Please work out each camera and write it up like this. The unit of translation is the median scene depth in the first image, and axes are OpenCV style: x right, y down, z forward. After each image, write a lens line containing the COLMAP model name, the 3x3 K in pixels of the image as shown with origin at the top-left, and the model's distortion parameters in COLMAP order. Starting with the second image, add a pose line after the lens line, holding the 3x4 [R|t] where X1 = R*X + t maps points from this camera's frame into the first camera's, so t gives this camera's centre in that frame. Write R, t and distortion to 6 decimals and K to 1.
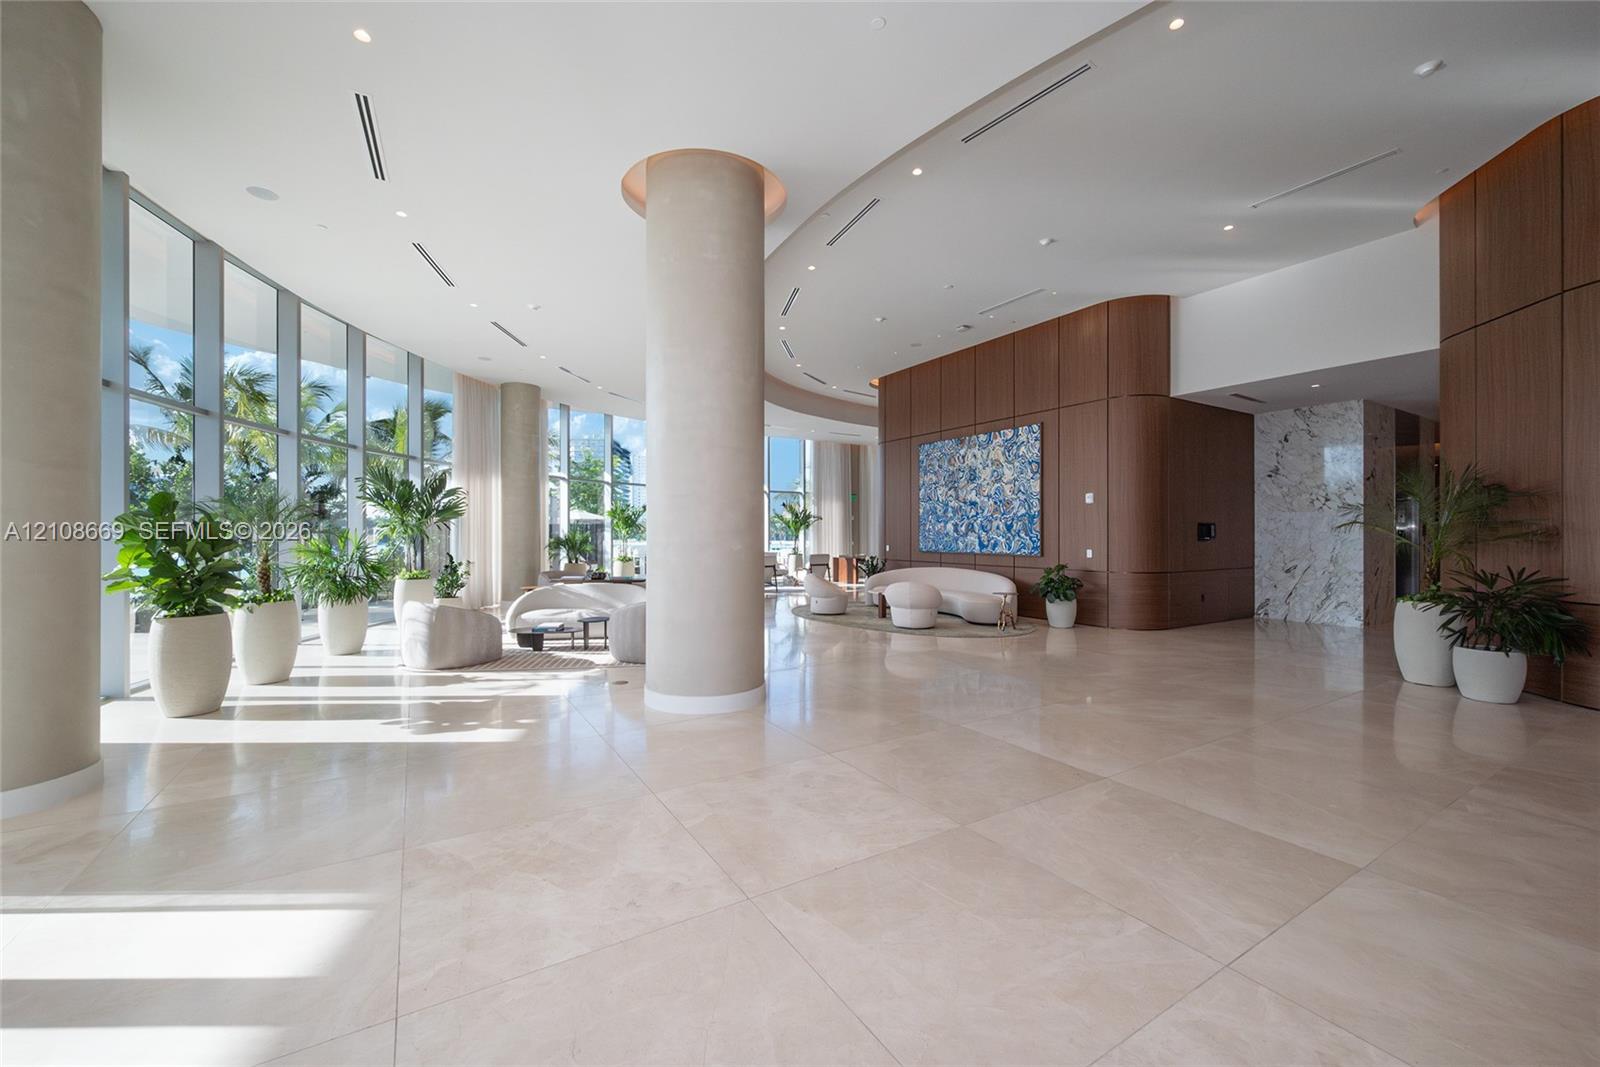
lens RADIAL K [[639.3, 0, 799.6], [0, 639.3, 537.9], [0, 0, 1]] dist [0.000476, 0.000018]
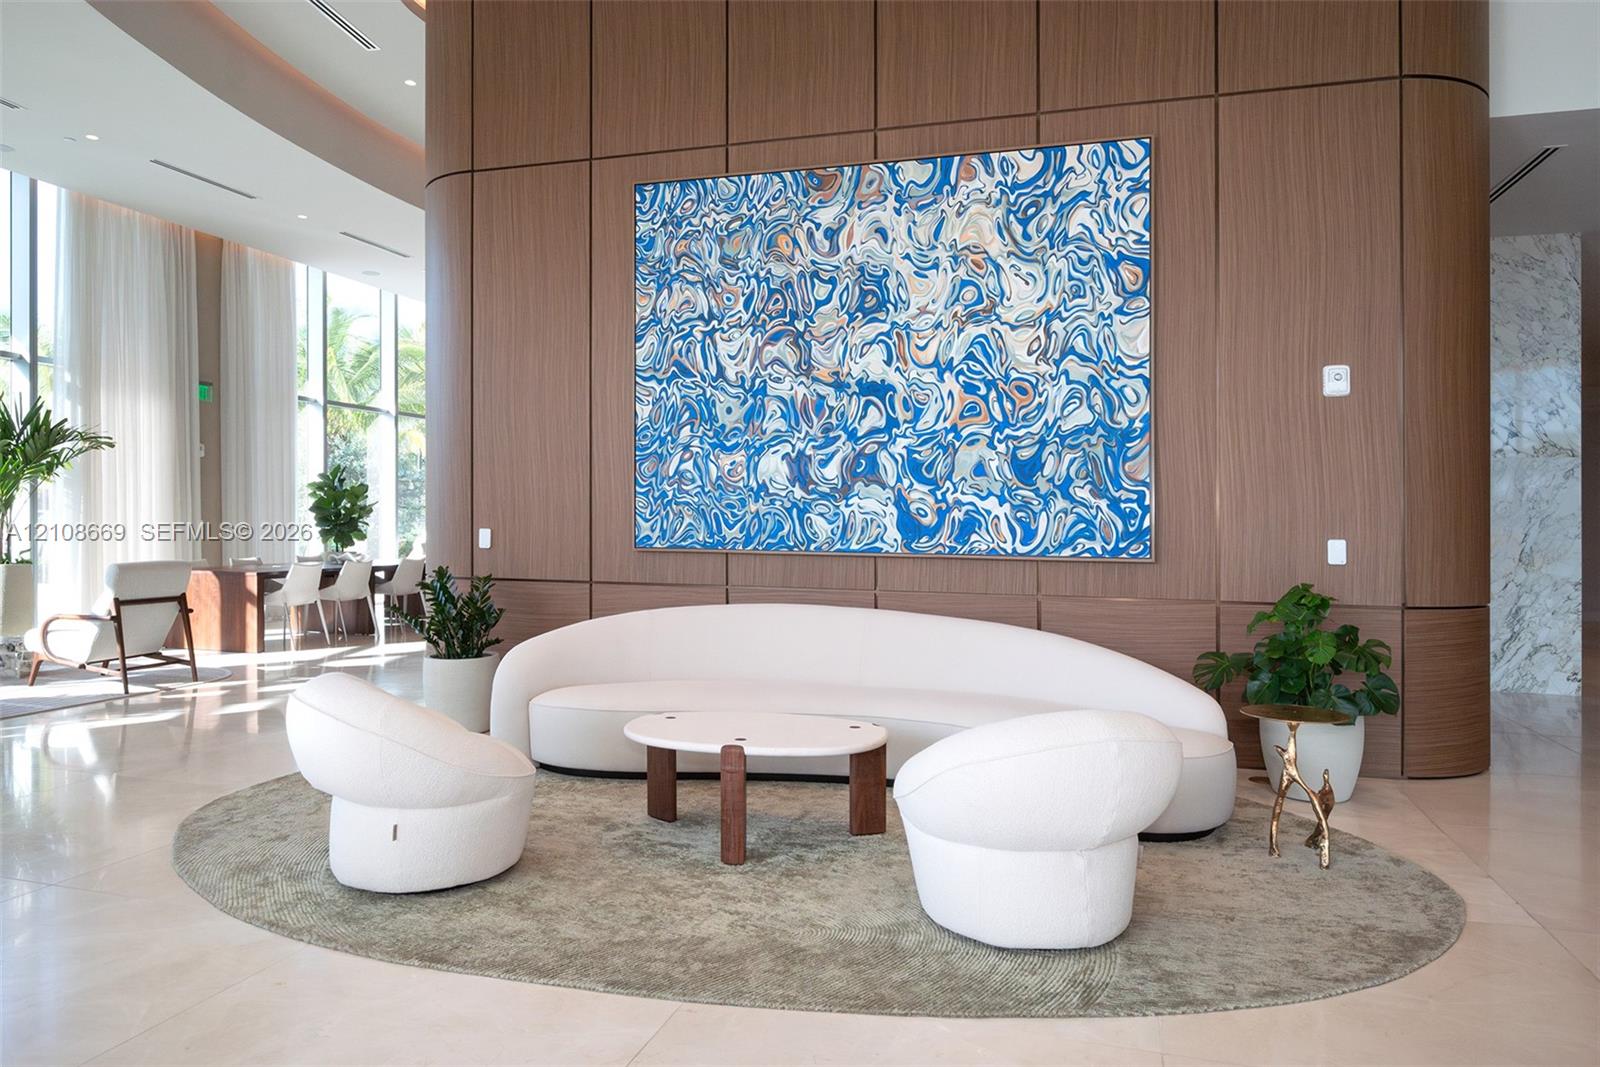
lens RADIAL K [[1027.2, 0, 799.7], [0, 1027.2, 532.6], [0, 0, 1]] dist [-0.001488, -0.000360]
pose [[0.743635, 0.000147, 0.668586, -0.080199], [-0.007253, 0.999943, 0.007847, 0.010597], [-0.668546, -0.010684, 0.743594, 0.672351]]
